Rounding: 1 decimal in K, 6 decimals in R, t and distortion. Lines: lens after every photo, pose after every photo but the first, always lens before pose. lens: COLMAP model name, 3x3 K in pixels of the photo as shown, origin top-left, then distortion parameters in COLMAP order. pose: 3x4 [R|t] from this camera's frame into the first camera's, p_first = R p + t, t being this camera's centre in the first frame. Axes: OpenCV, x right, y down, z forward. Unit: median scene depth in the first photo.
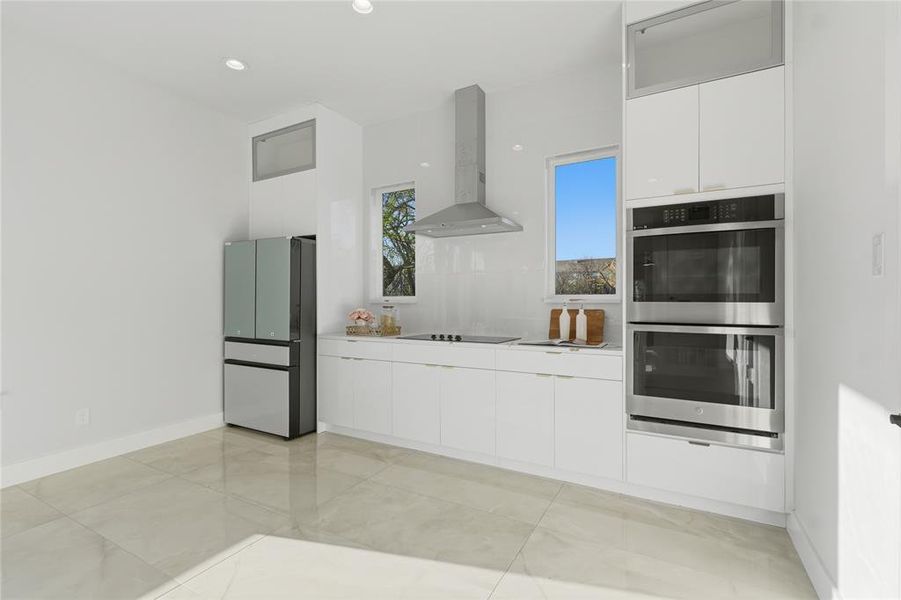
lens RADIAL K [[413.3, 0, 450.4], [0, 413.3, 300.2], [0, 0, 1]] dist [-0.000934, -0.000830]
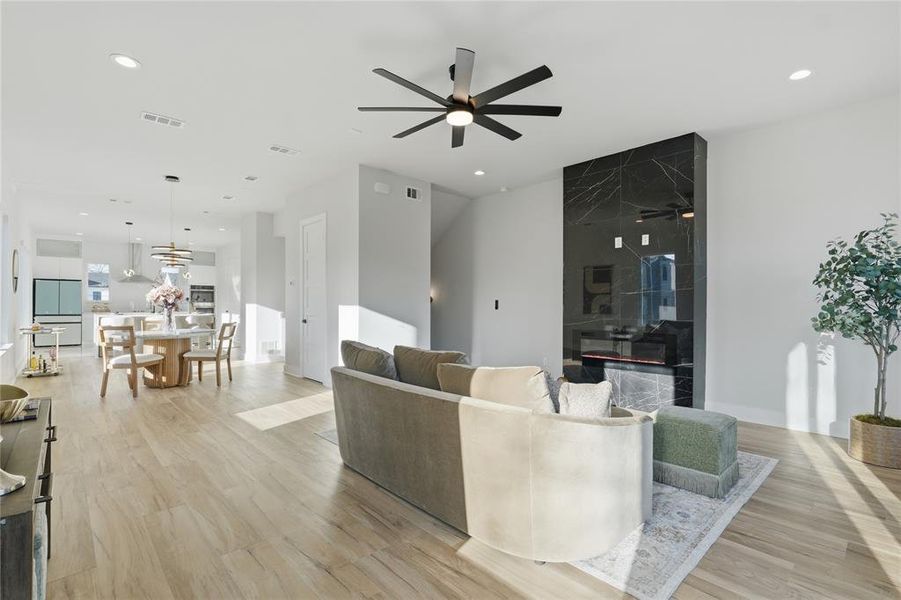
lens RADIAL K [[413.3, 0, 450.5], [0, 413.3, 302.3], [0, 0, 1]] dist [-0.000934, -0.000830]
pose [[0.297236, 0.003835, 0.954796, -4.028816], [-0.005894, 0.999980, -0.002181, -0.005534], [-0.954786, -0.004980, 0.297252, -4.198354]]
